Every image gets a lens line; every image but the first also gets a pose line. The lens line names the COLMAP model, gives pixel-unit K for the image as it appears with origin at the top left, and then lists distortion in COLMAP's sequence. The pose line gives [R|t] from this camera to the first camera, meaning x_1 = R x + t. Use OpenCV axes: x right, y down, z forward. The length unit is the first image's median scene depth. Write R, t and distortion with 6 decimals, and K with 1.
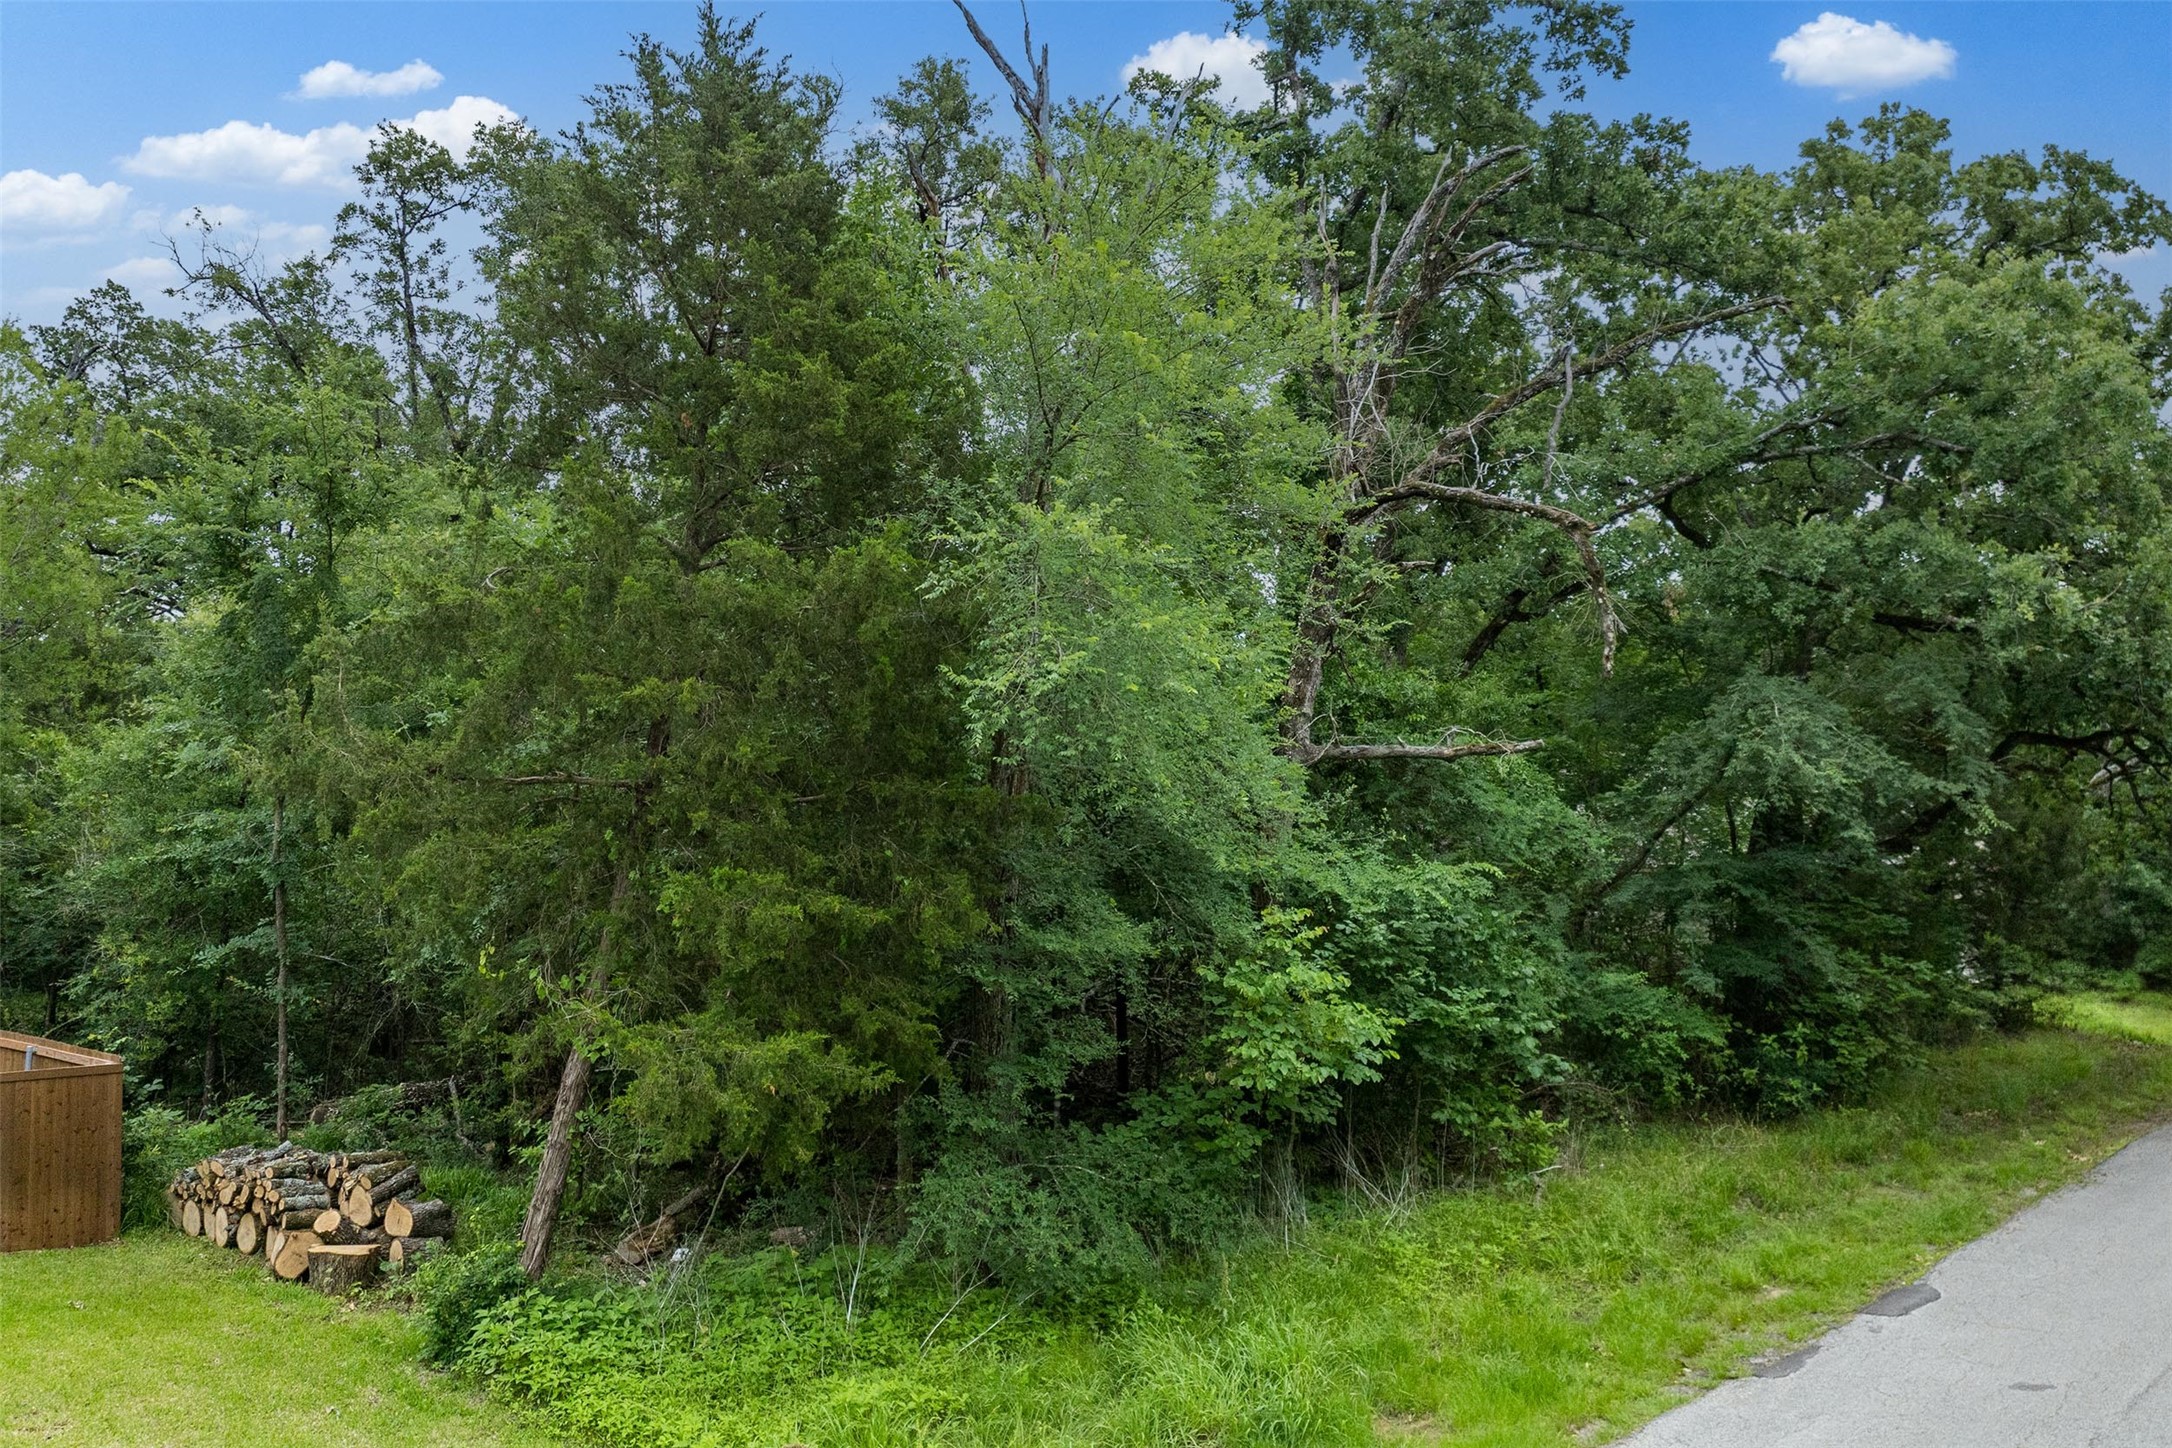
lens RADIAL K [[1494.6, 0, 1086.5], [0, 1494.6, 699.5], [0, 0, 1]] dist [0.005025, 0.001201]
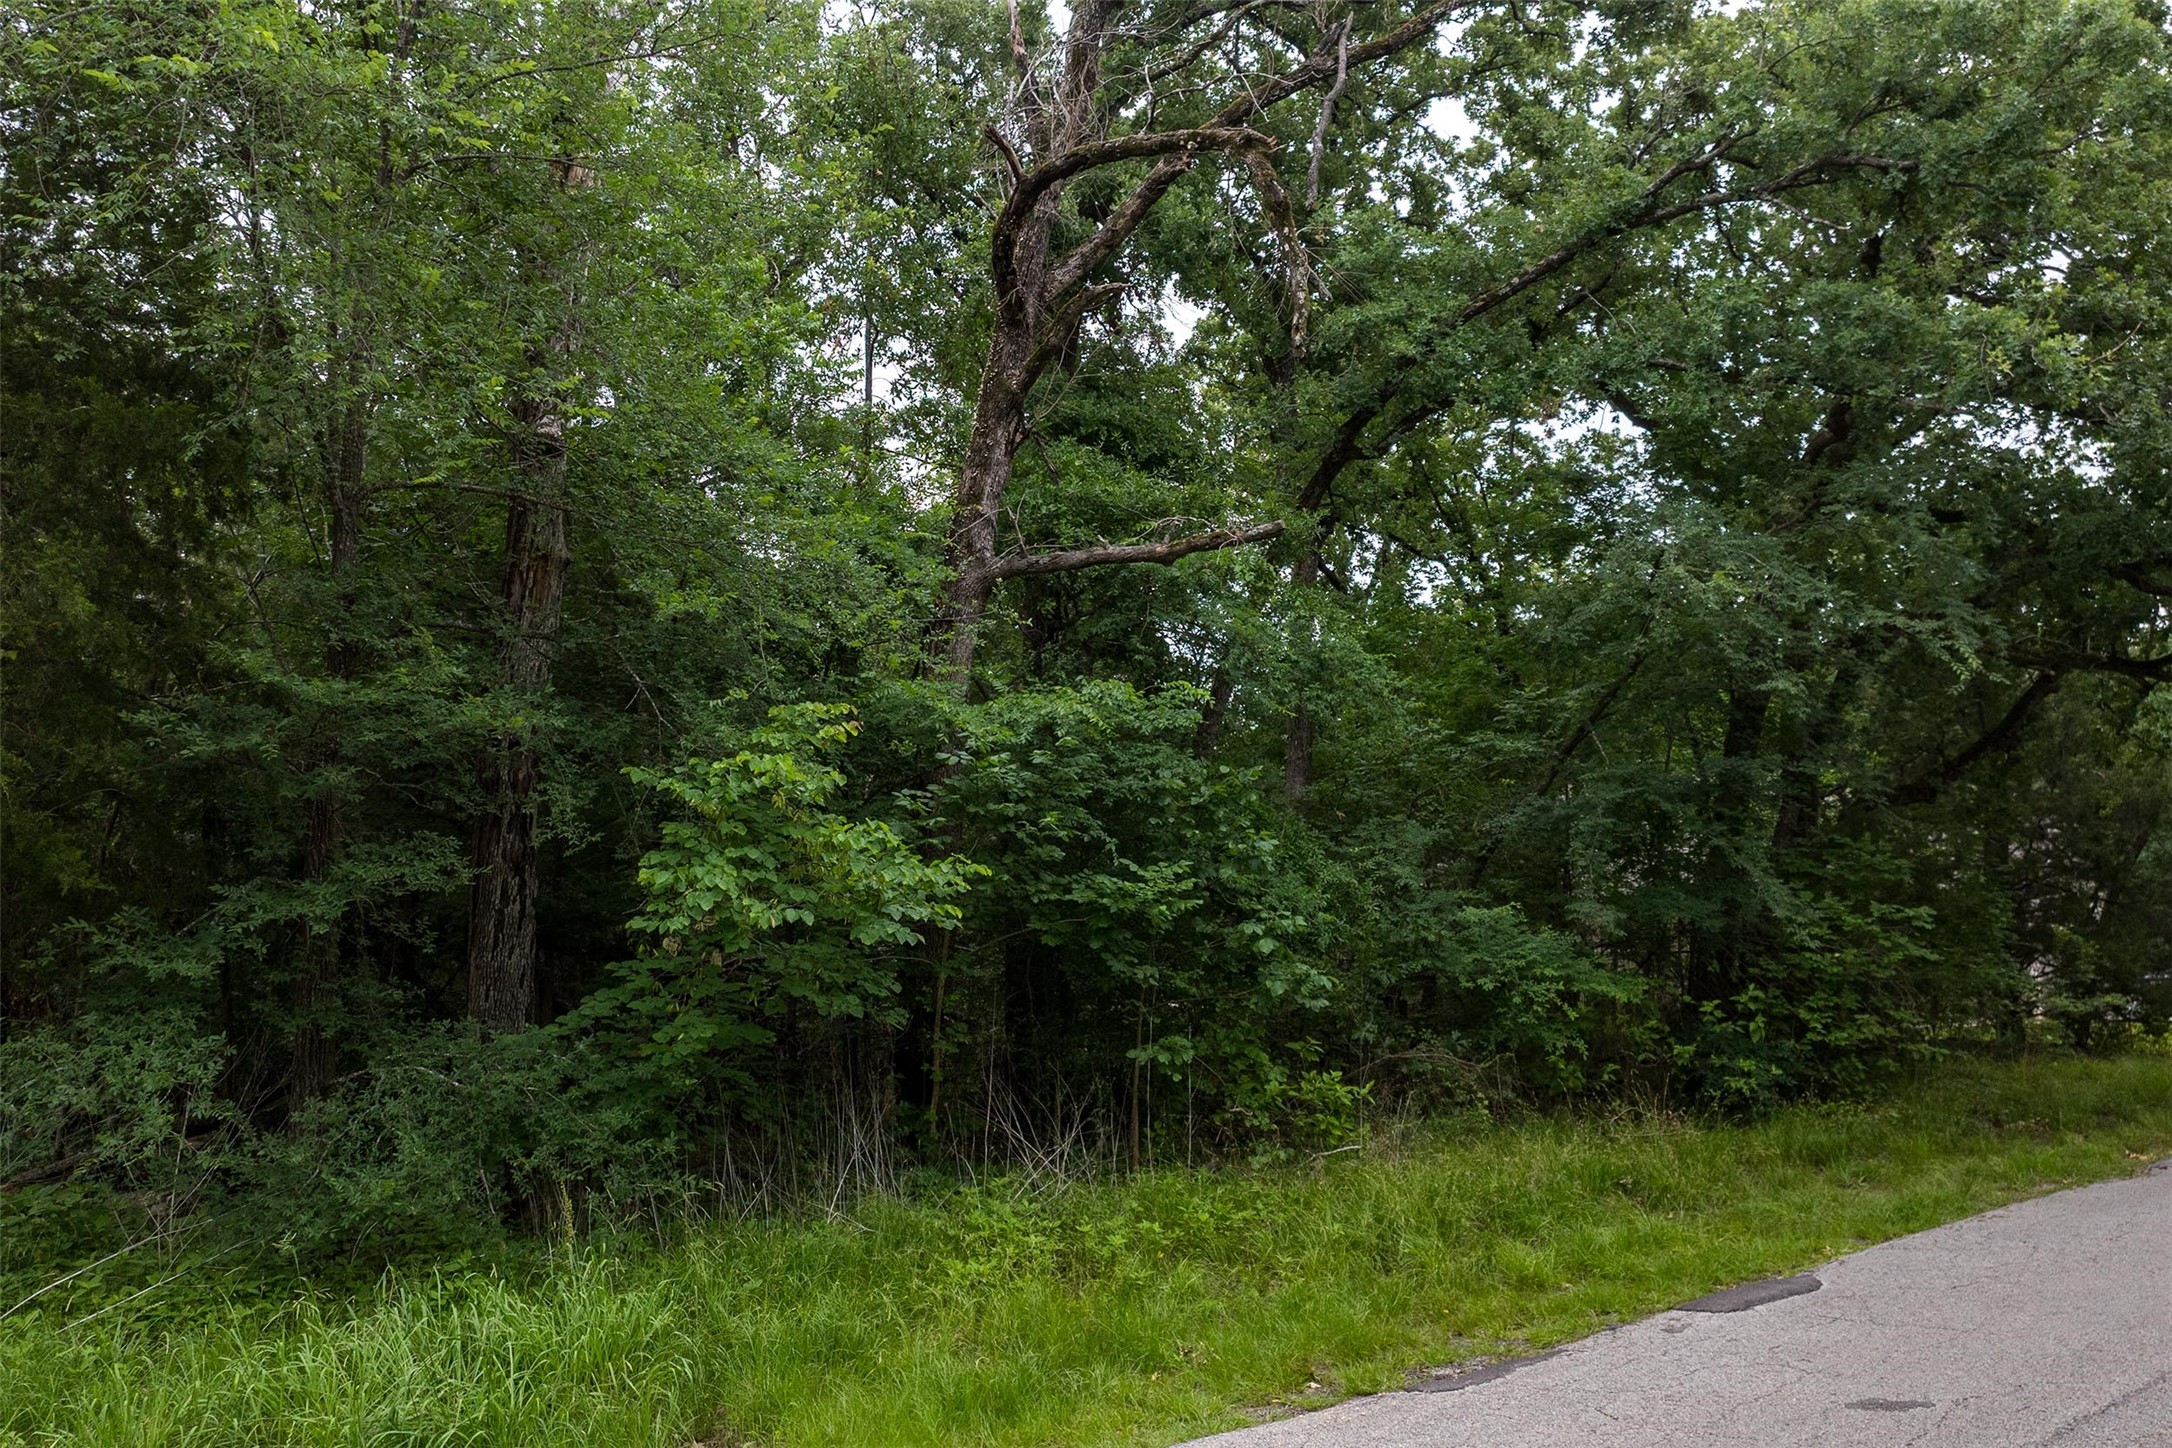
lens RADIAL K [[1511.4, 0, 1086.0], [0, 1511.4, 724.0], [0, 0, 1]] dist [-0.005082, -0.002413]
pose [[0.997715, -0.016963, -0.065398, 0.224777], [0.013414, 0.998433, -0.054333, 0.140722], [0.066217, 0.053331, 0.996379, 0.250427]]
